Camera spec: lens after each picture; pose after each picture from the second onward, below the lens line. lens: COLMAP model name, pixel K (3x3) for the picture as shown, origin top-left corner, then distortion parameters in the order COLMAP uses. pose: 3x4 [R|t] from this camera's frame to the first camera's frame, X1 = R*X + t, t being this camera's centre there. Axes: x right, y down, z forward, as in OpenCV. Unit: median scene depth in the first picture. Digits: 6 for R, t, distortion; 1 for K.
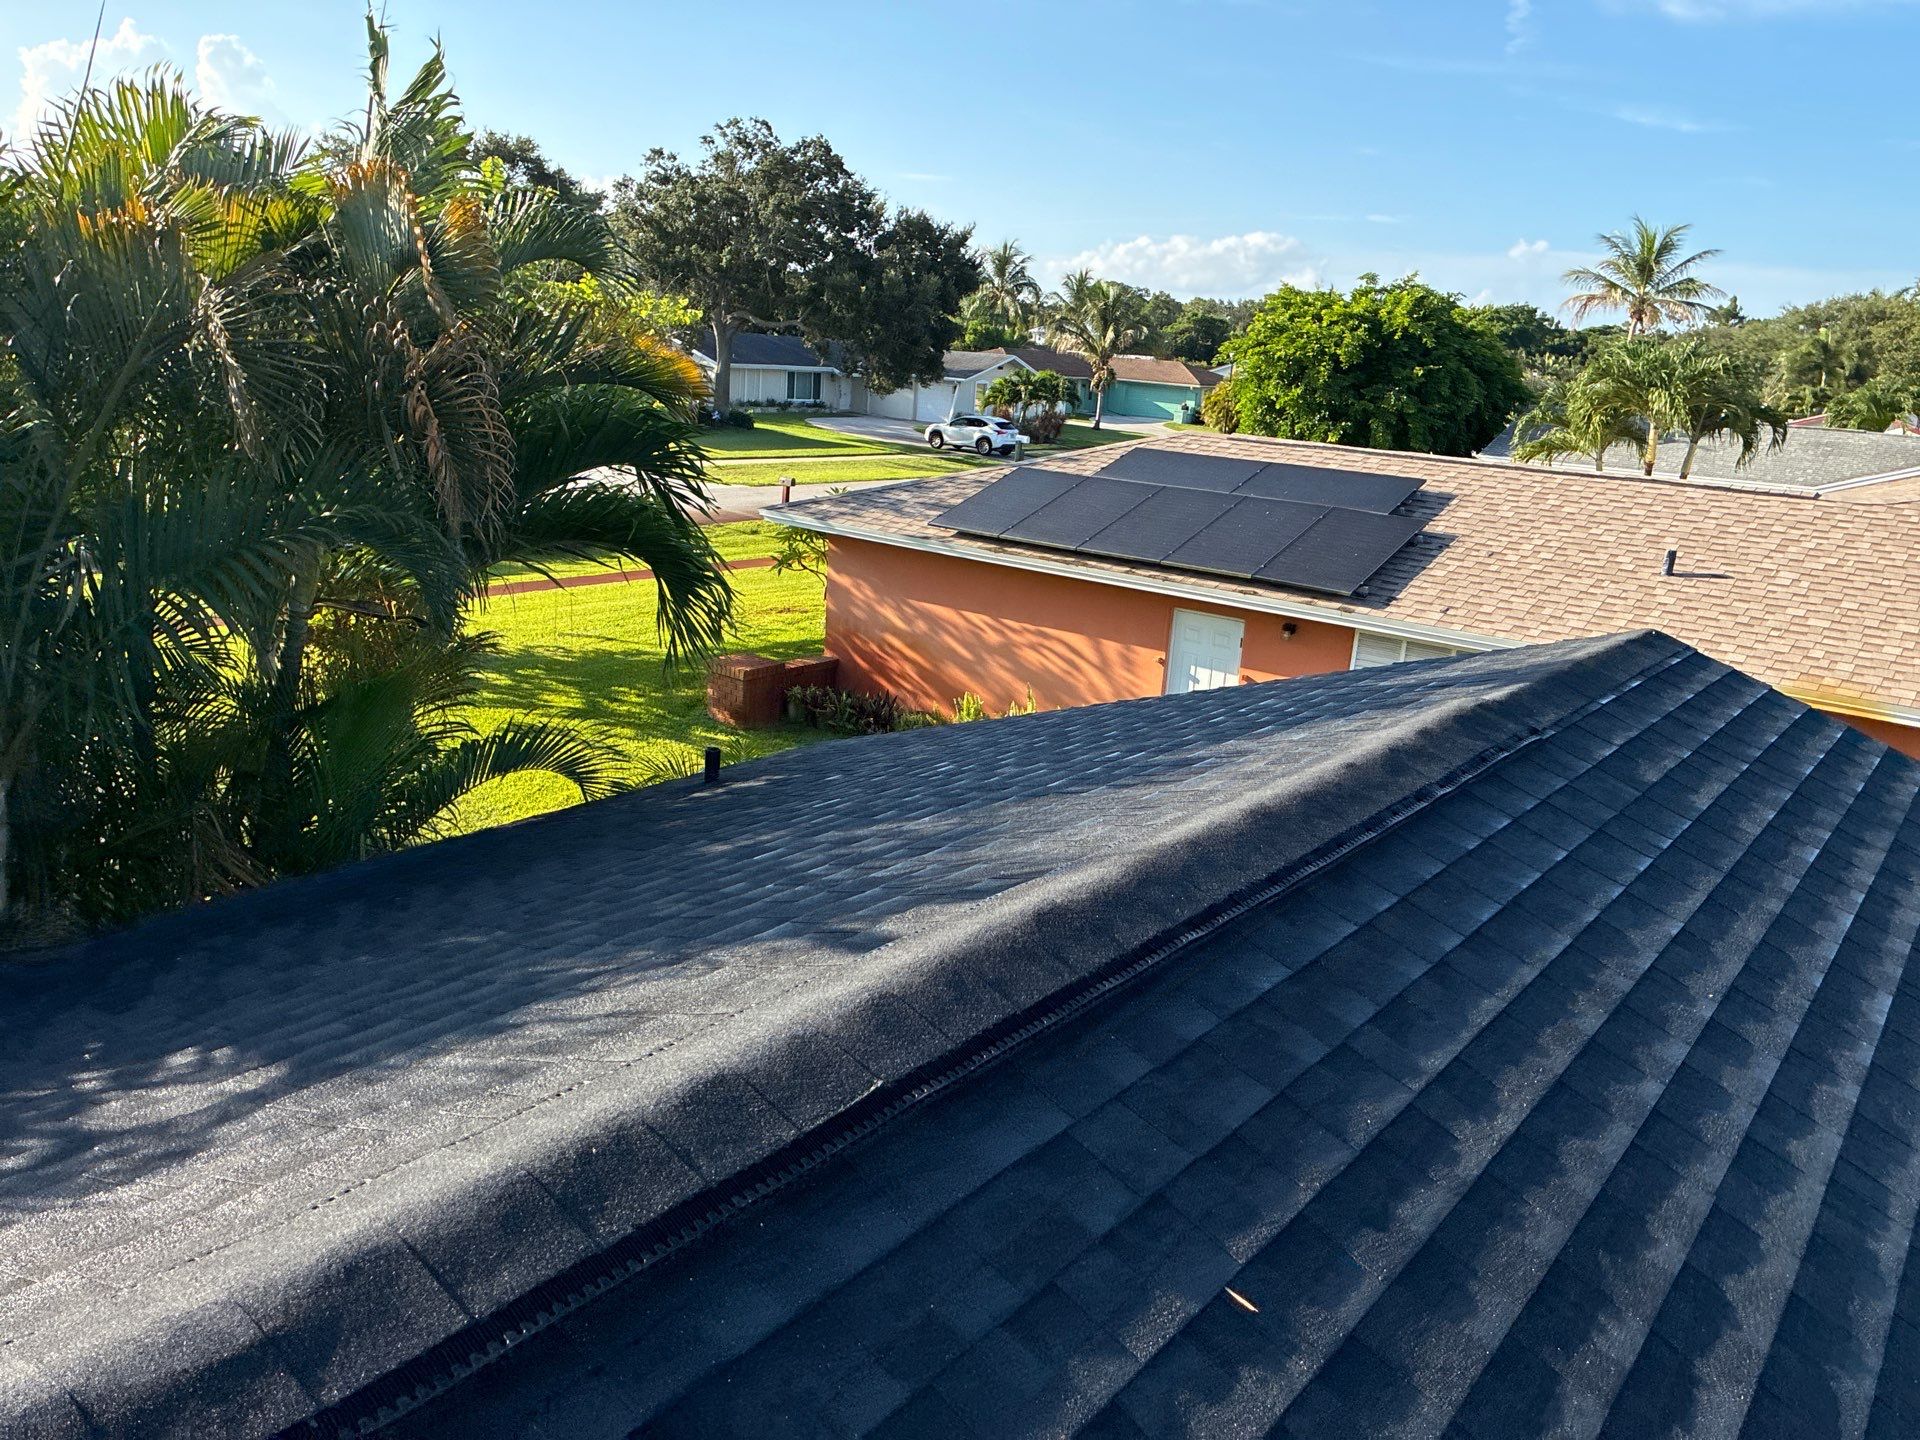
lens RADIAL K [[1466.1, 0, 995.0], [0, 1466.1, 693.2], [0, 0, 1]] dist [0.053701, -0.072648]
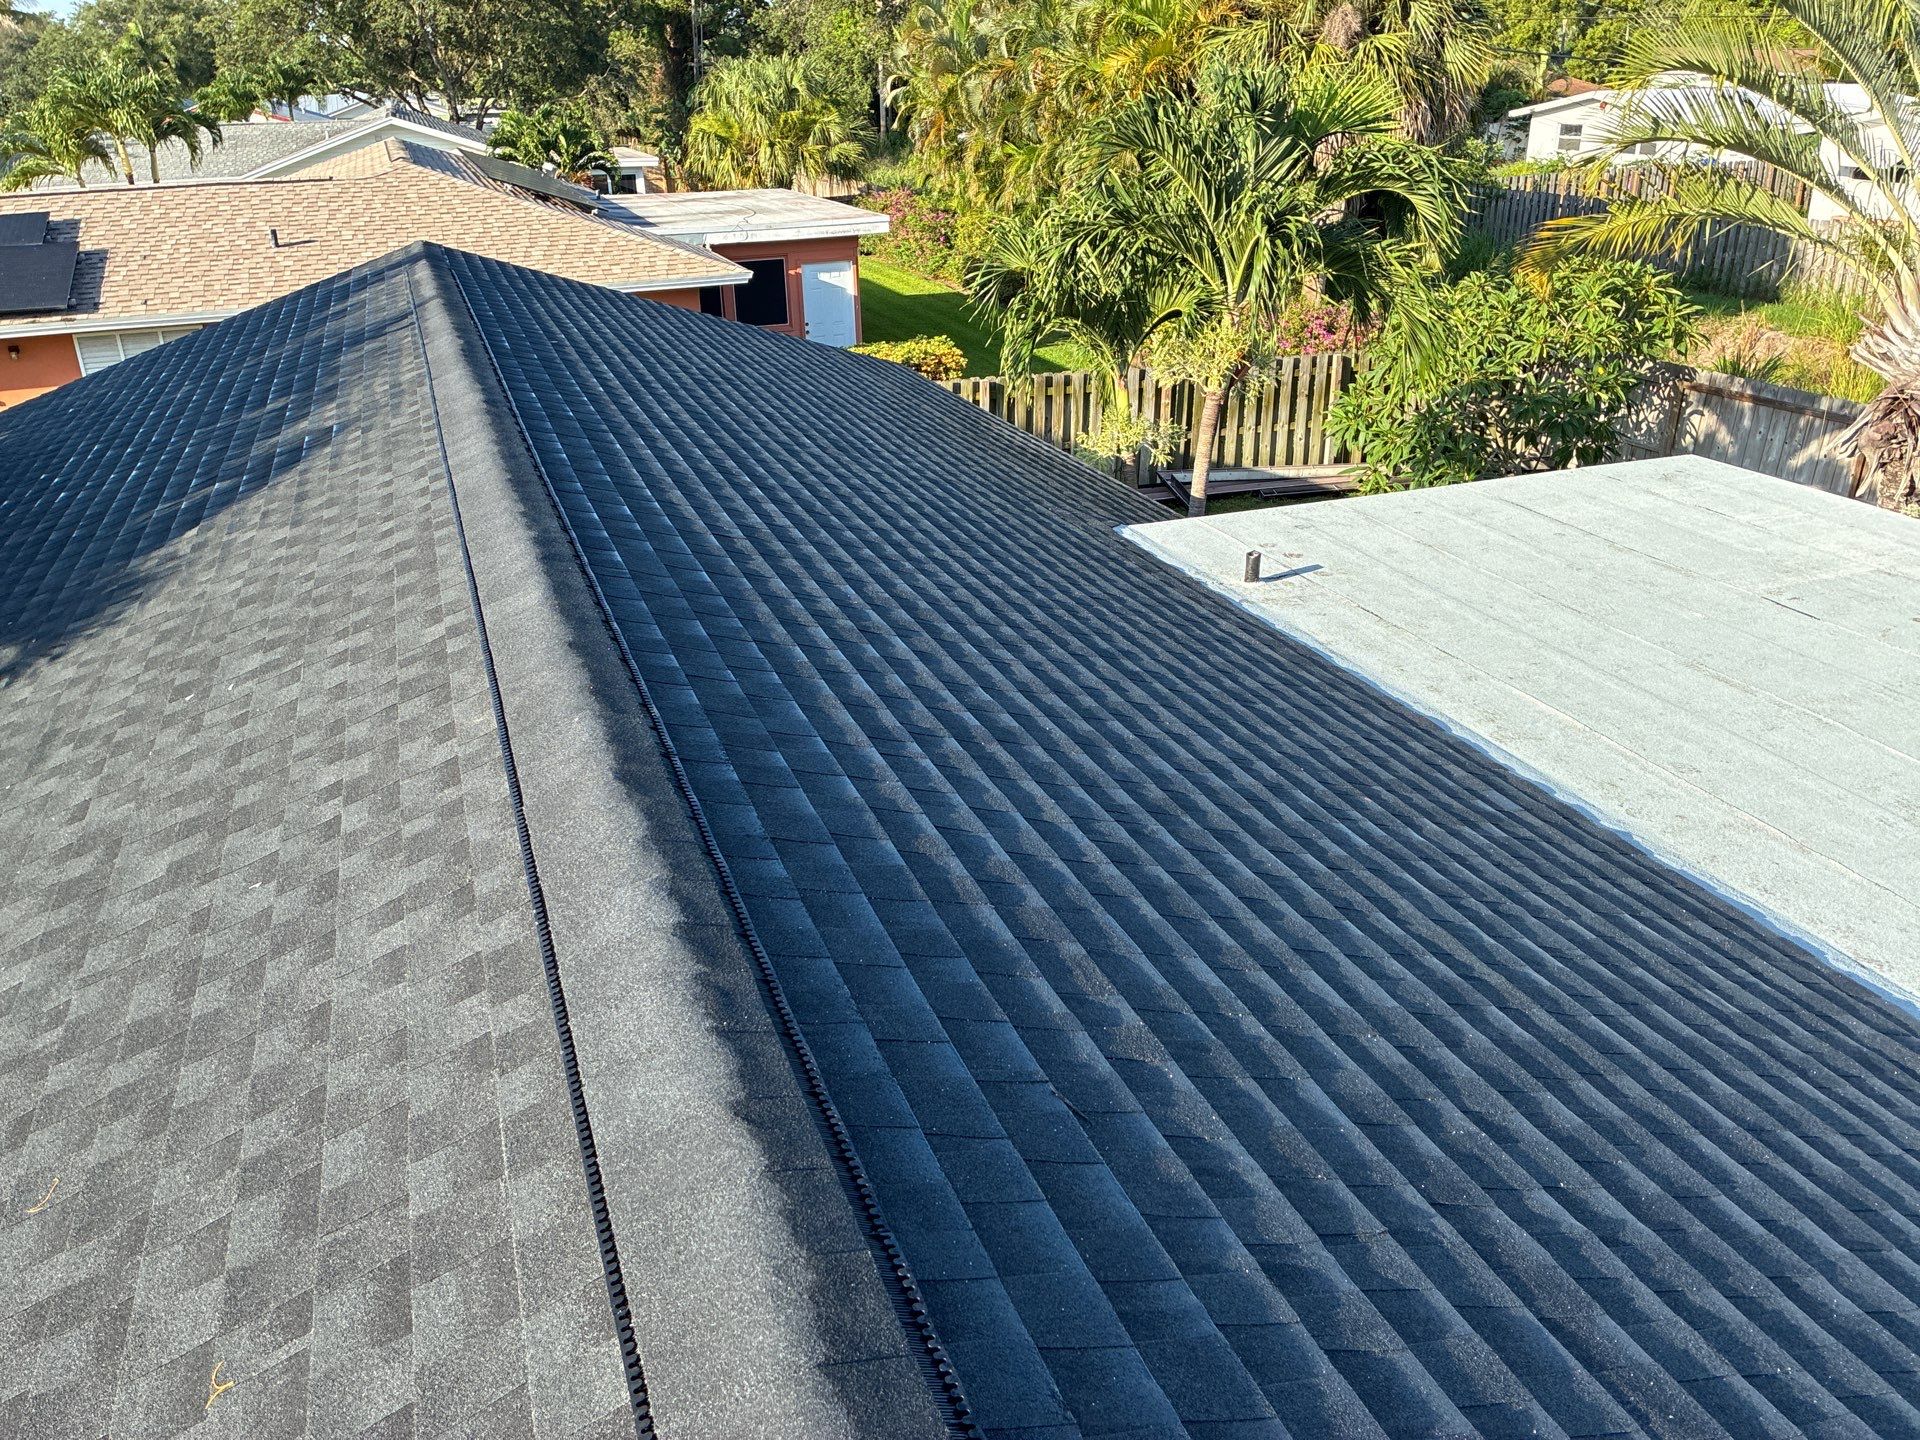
lens RADIAL K [[1466.1, 0, 938.9], [0, 1466.1, 692.7], [0, 0, 1]] dist [0.053701, -0.072648]
pose [[0.547781, -0.405305, 0.731891, -0.123574], [0.258558, 0.914005, 0.312638, 0.009912], [-0.795665, 0.017979, 0.605469, -0.113792]]
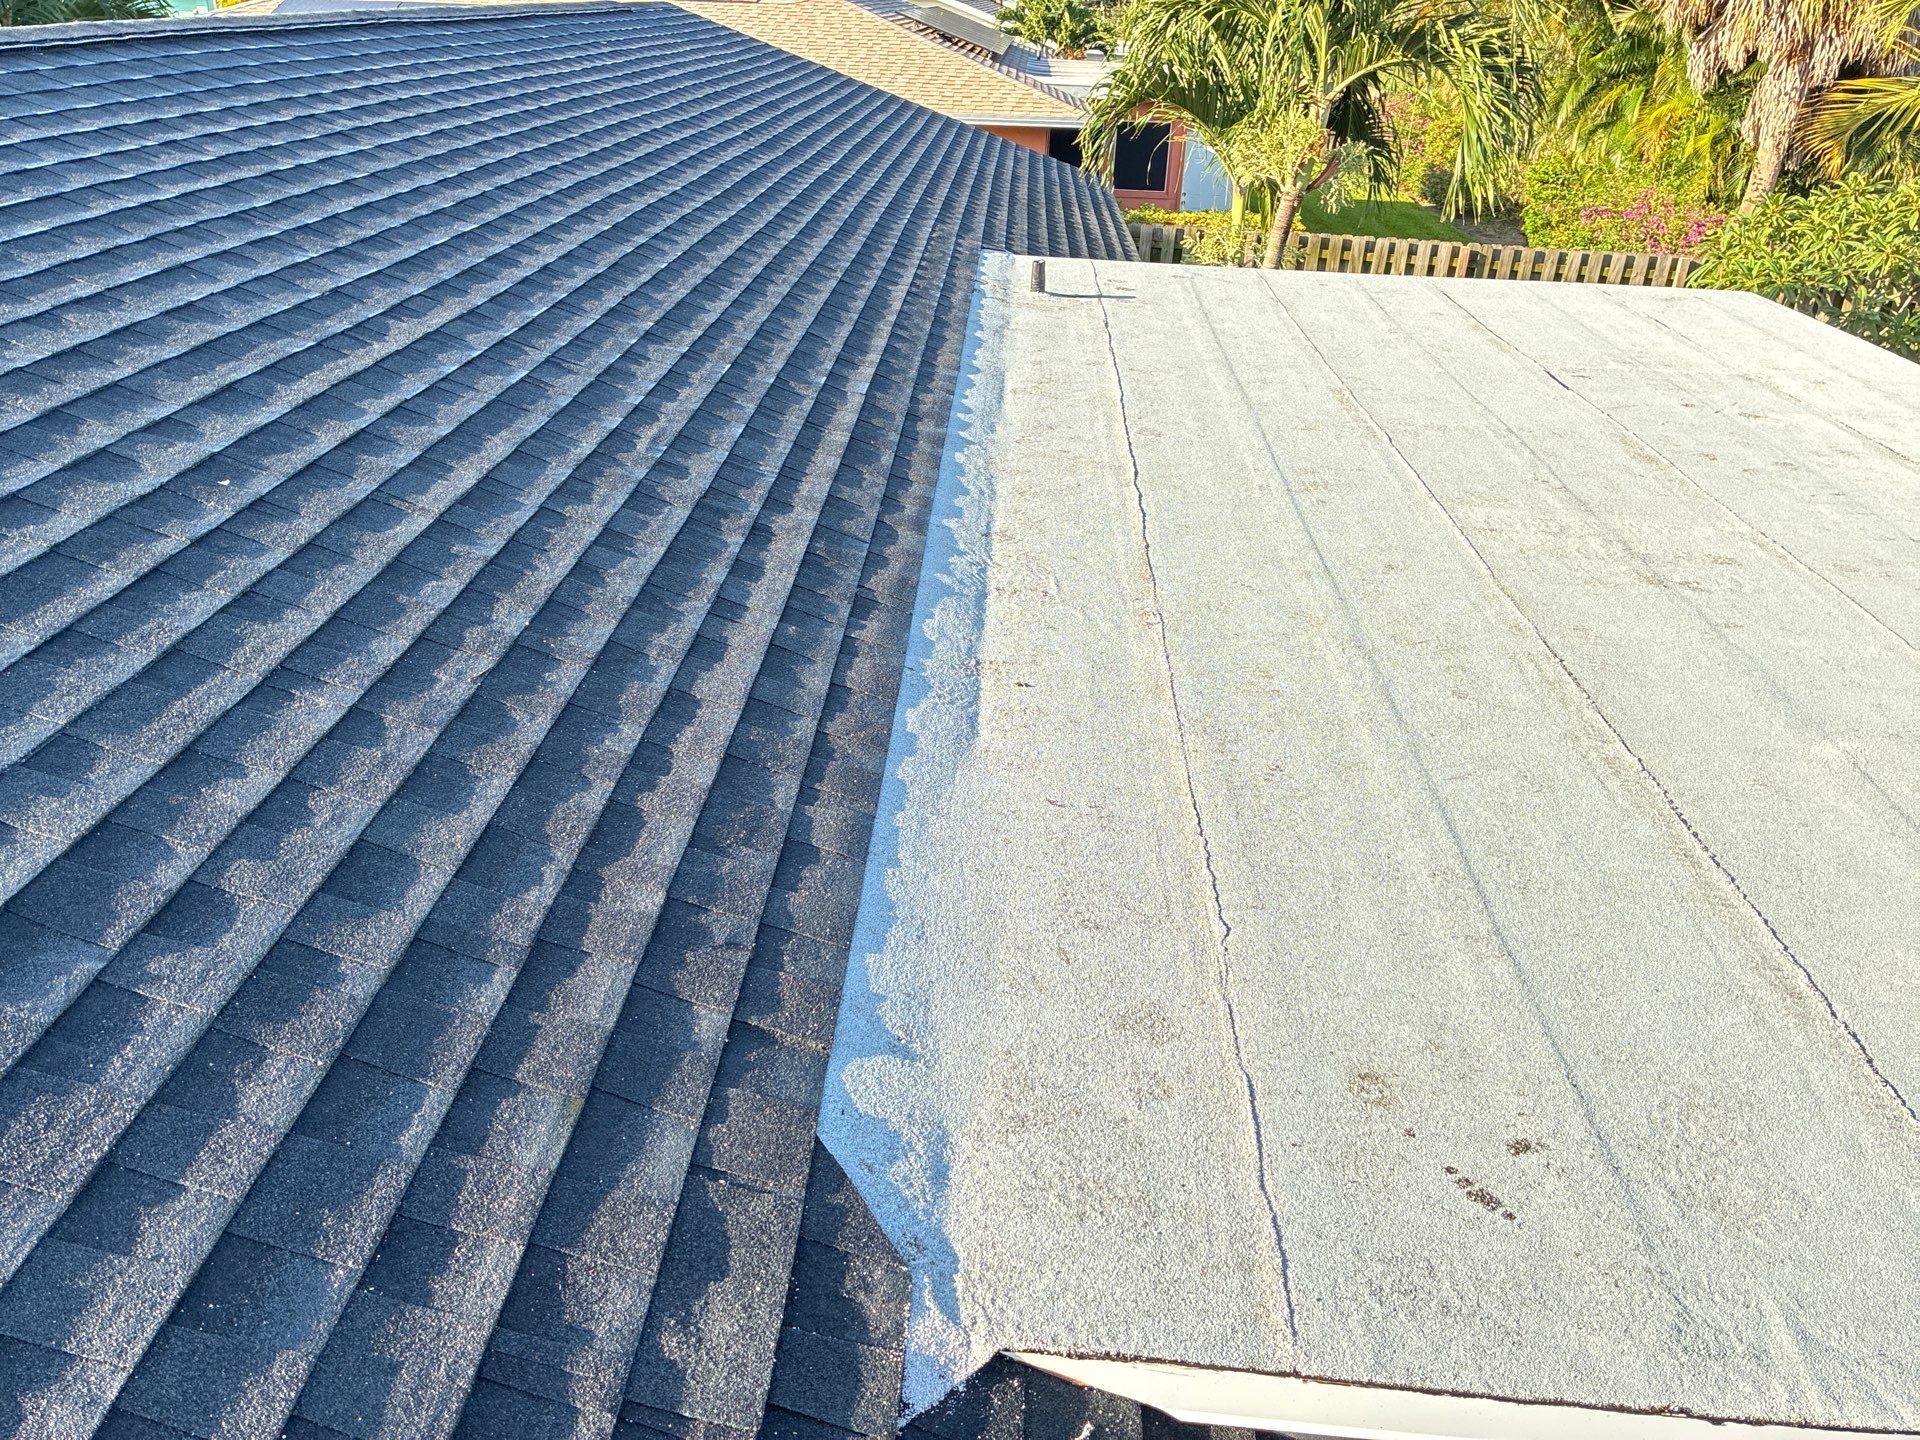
lens RADIAL K [[1466.1, 0, 953.1], [0, 1466.1, 709.7], [0, 0, 1]] dist [0.053701, -0.072648]
pose [[0.832078, -0.279839, 0.478890, -0.078671], [0.155423, 0.946442, 0.283002, 0.053336], [-0.532437, -0.161049, 0.831008, -0.176299]]
